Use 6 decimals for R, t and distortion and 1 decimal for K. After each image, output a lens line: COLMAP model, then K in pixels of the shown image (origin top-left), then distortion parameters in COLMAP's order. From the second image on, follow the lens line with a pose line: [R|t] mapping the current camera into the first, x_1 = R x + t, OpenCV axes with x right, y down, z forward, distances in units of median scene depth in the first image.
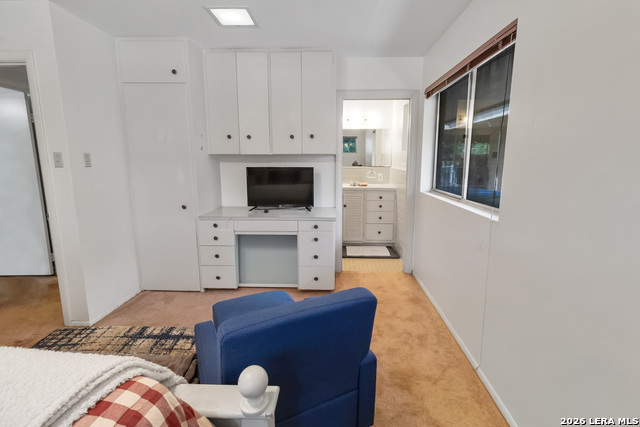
lens RADIAL K [[304.4, 0, 319.5], [0, 304.4, 208.4], [0, 0, 1]] dist [0.000508, 0.000439]
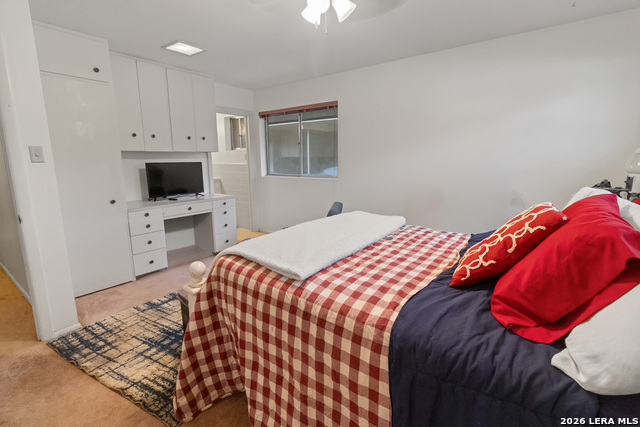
lens RADIAL K [[304.4, 0, 326.4], [0, 304.4, 212.3], [0, 0, 1]] dist [0.000508, 0.000439]
pose [[0.552028, -0.152075, 0.819841, -0.864675], [0.143932, 0.985848, 0.085954, 0.045016], [-0.821309, 0.070552, 0.566104, -0.172257]]
